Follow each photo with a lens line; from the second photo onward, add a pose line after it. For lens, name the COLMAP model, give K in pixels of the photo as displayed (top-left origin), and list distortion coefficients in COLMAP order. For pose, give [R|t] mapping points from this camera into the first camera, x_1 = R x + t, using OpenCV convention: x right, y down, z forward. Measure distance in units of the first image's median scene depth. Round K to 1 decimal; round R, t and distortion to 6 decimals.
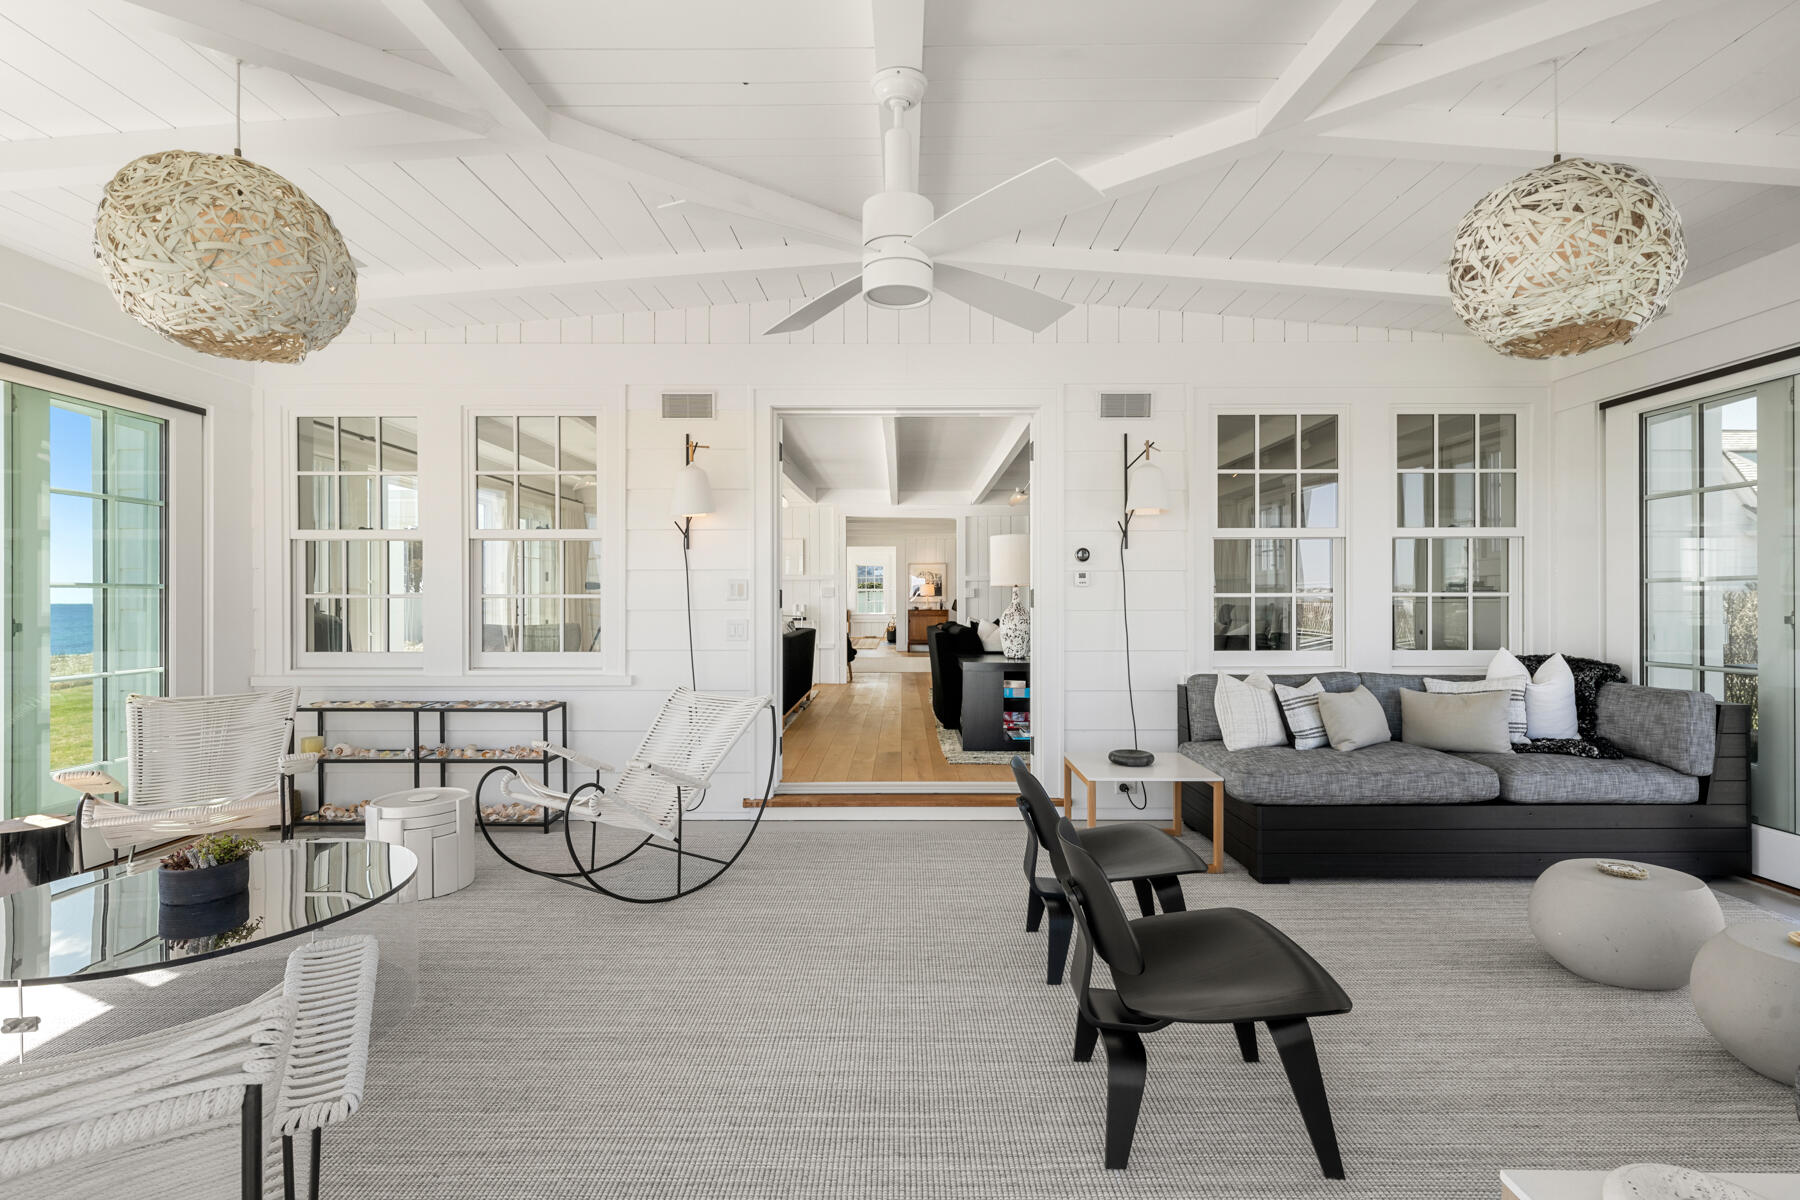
lens RADIAL K [[800.3, 0, 900.0], [0, 800.3, 600.0], [0, 0, 1]] dist [-0.000992, 0.000149]
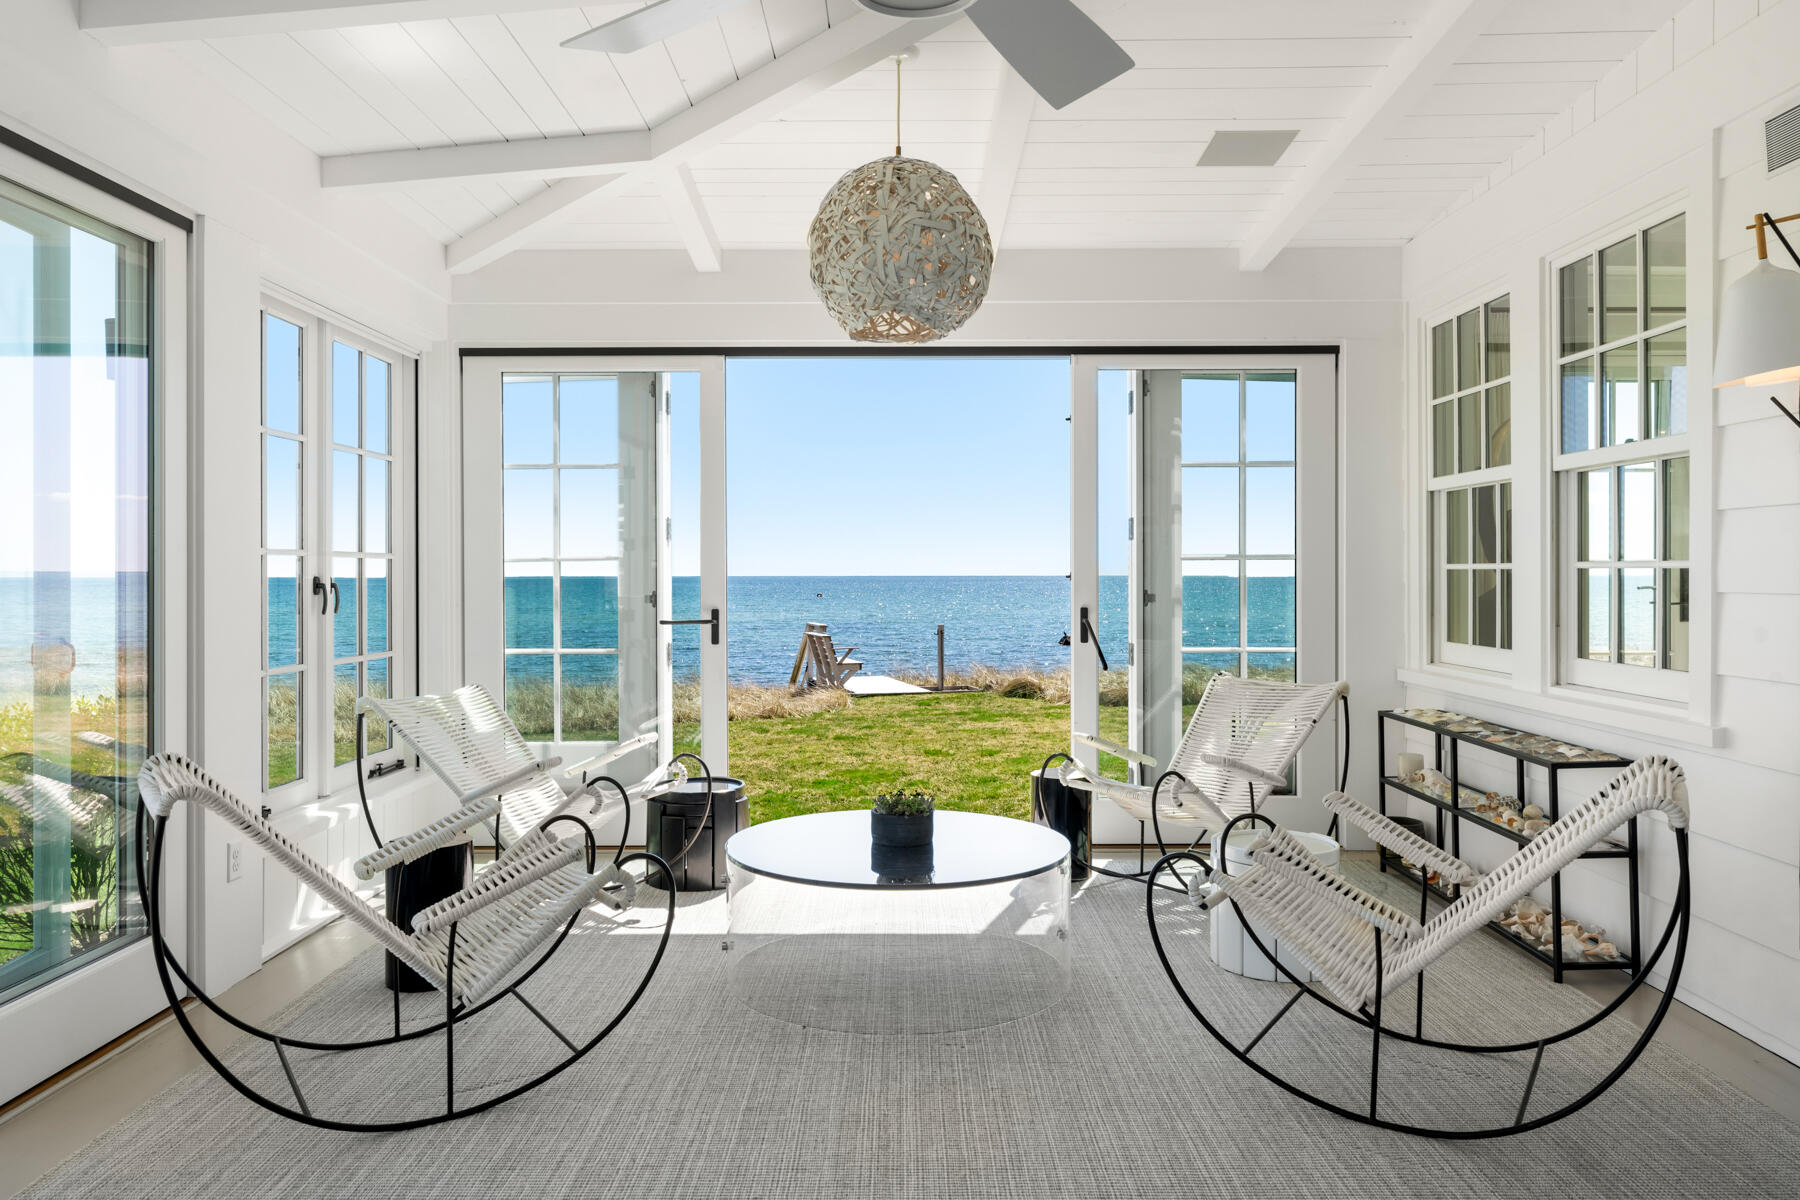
lens RADIAL K [[1224.2, 0, 902.3], [0, 1224.2, 581.2], [0, 0, 1]] dist [-0.005430, -0.002194]
pose [[0.010782, 0.007349, -0.999915, 0.485819], [0.001558, 0.999972, 0.007366, -0.000542], [0.999941, -0.001637, 0.010770, 0.607026]]
